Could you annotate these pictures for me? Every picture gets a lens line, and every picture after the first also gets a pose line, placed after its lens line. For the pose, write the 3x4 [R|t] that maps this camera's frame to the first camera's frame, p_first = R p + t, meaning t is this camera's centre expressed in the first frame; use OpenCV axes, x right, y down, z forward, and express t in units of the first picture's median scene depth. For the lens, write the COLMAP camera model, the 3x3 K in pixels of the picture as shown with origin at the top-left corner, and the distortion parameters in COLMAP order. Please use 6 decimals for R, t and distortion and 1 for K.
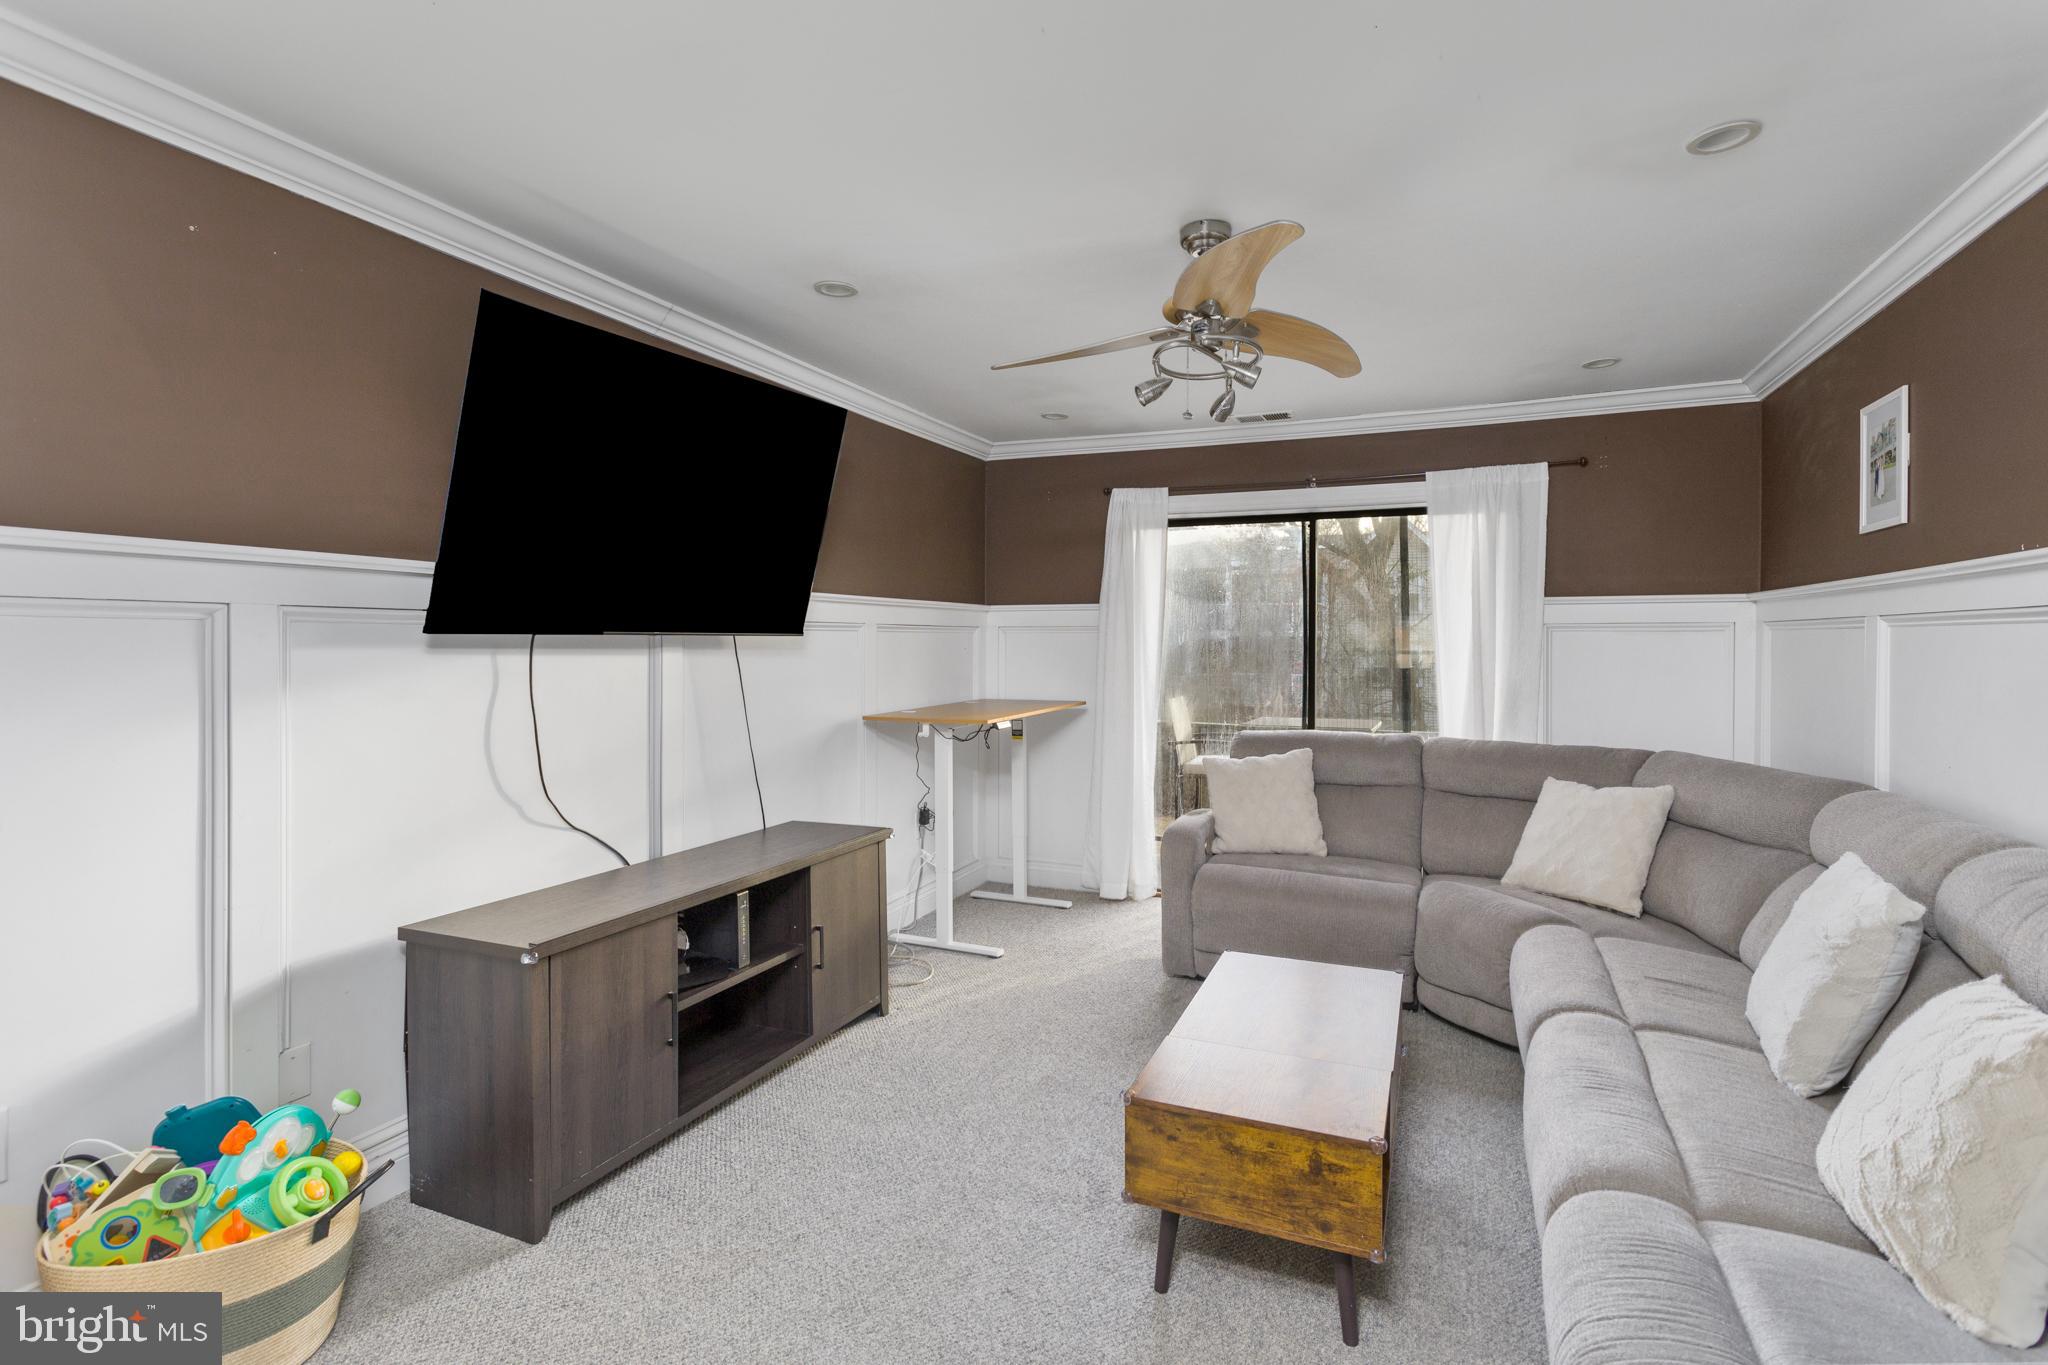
lens RADIAL K [[987.2, 0, 1026.6], [0, 987.2, 660.5], [0, 0, 1]] dist [-0.002278, 0.000195]
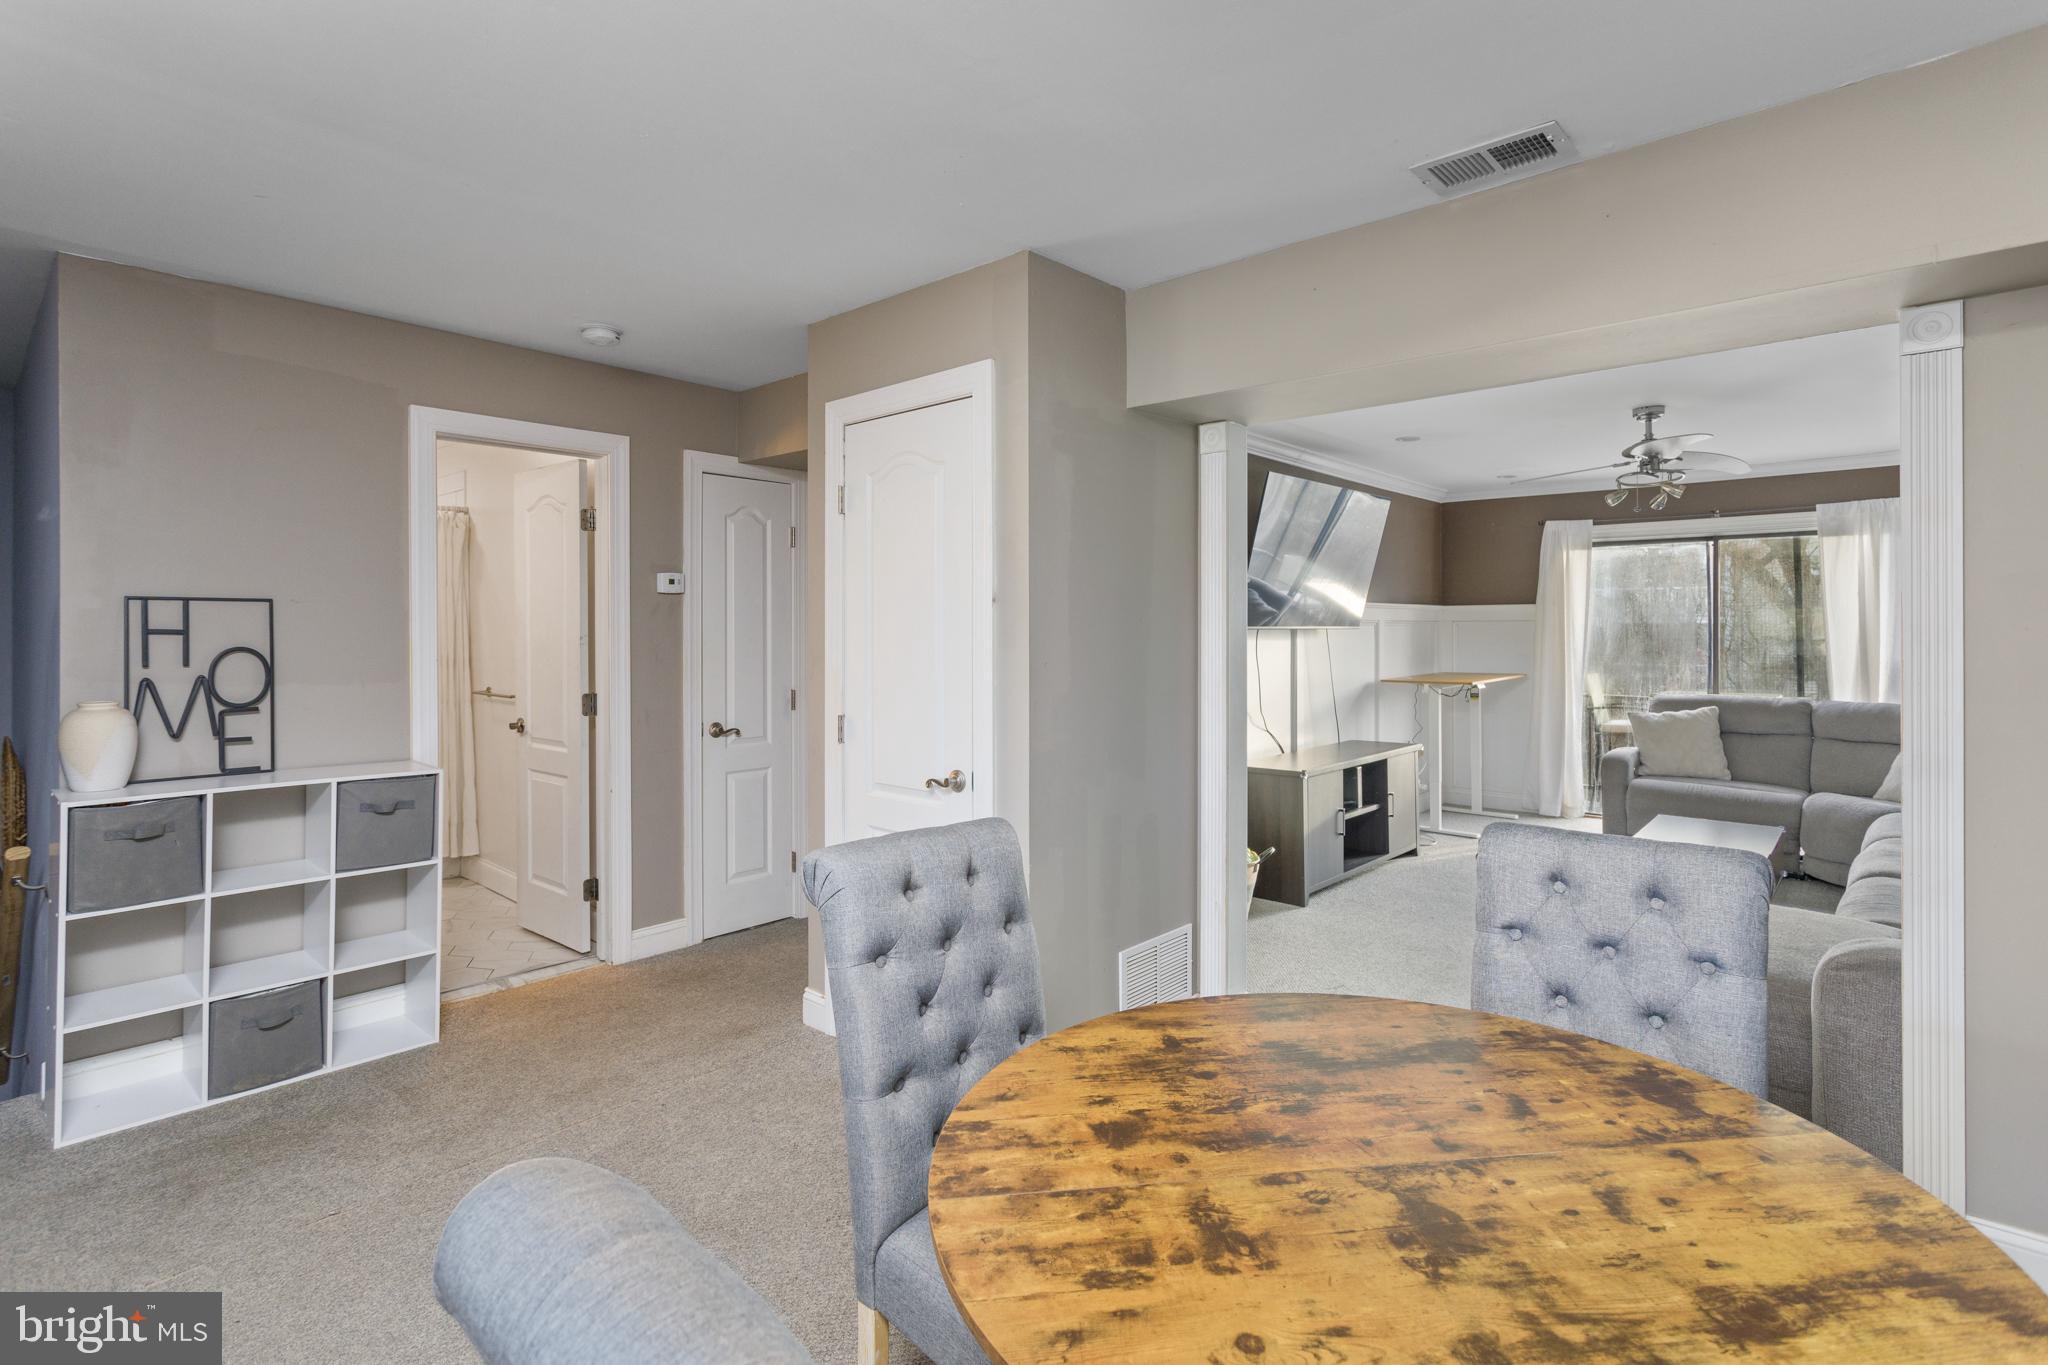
lens RADIAL K [[987.2, 0, 1010.5], [0, 987.2, 628.7], [0, 0, 1]] dist [-0.002278, 0.000195]
pose [[0.943966, -0.002194, -0.330035, -0.189407], [-0.004257, 0.999814, -0.018820, 0.007344], [0.330014, 0.019170, 0.943781, -0.631090]]
